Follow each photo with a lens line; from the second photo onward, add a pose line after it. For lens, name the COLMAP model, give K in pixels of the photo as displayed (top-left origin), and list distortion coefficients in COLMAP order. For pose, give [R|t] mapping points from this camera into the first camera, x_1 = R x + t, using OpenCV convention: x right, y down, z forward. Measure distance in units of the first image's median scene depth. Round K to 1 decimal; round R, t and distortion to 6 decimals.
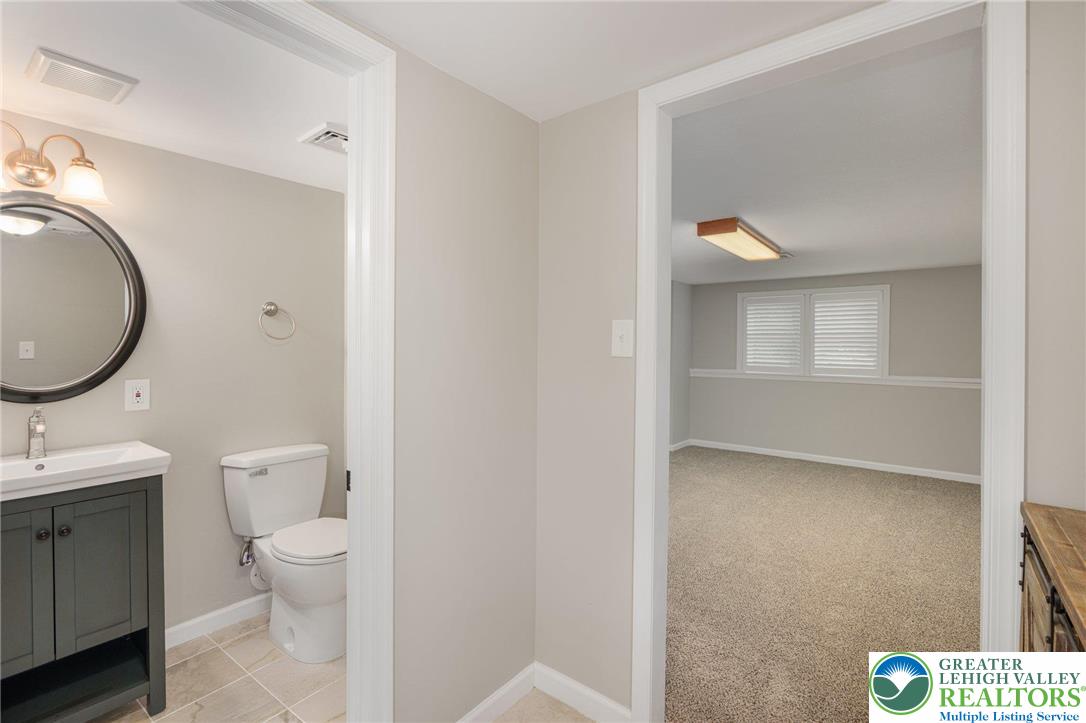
lens RADIAL K [[489.2, 0, 545.8], [0, 489.2, 344.5], [0, 0, 1]] dist [-0.004207, -0.000369]
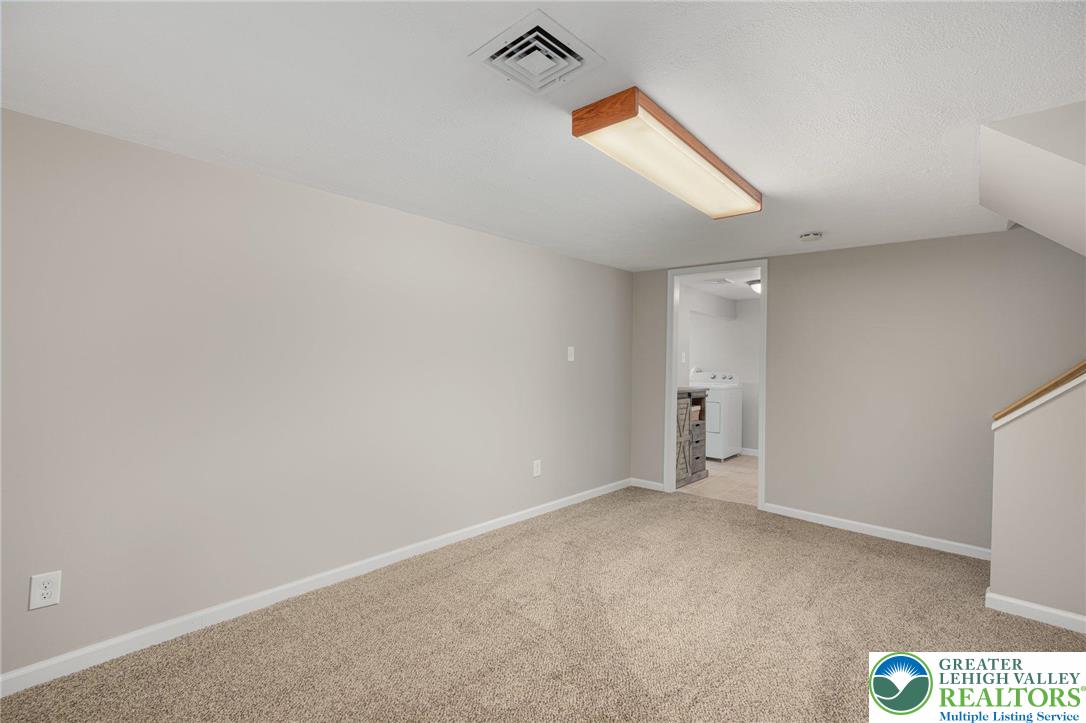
lens RADIAL K [[483.0, 0, 540.4], [0, 483.0, 367.2], [0, 0, 1]] dist [-0.004389, -0.000069]
pose [[0.998150, 0.011824, -0.059636, 0.201912], [-0.010163, 0.999554, 0.028082, 0.008141], [0.059941, -0.027424, 0.997825, 0.307701]]
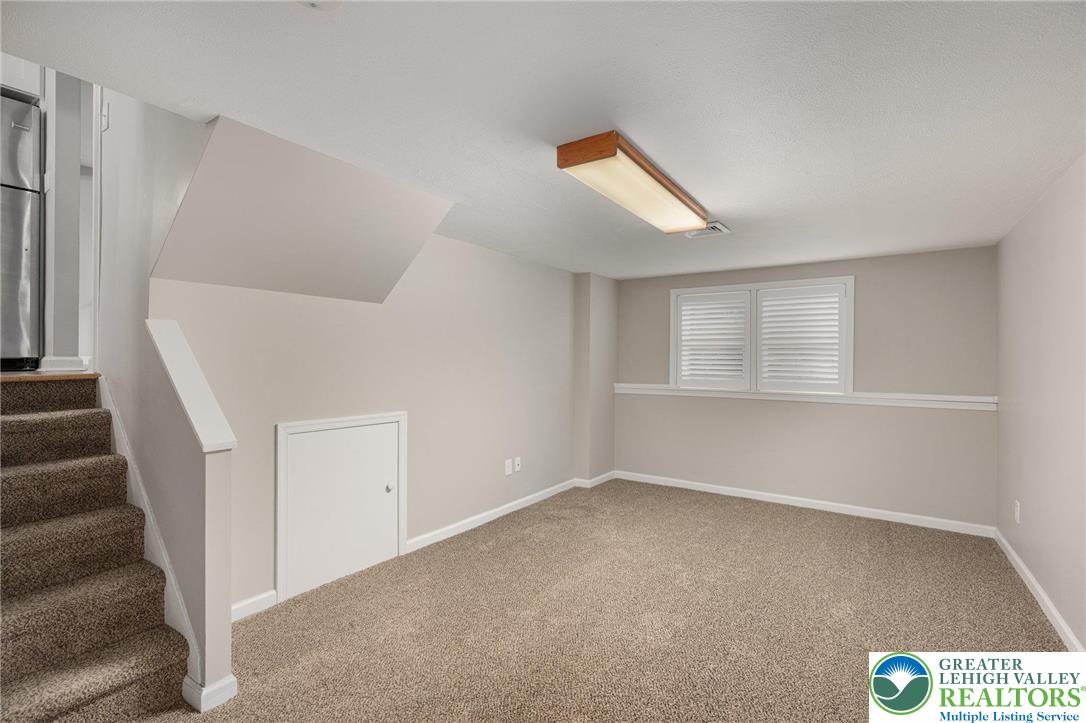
lens RADIAL K [[488.2, 0, 542.3], [0, 488.2, 357.7], [0, 0, 1]] dist [-0.002261, 0.000559]
pose [[0.998187, -0.003806, 0.060063, 0.165721], [0.003733, 0.999992, 0.001325, 0.006906], [-0.060067, -0.001098, 0.998194, 0.261506]]
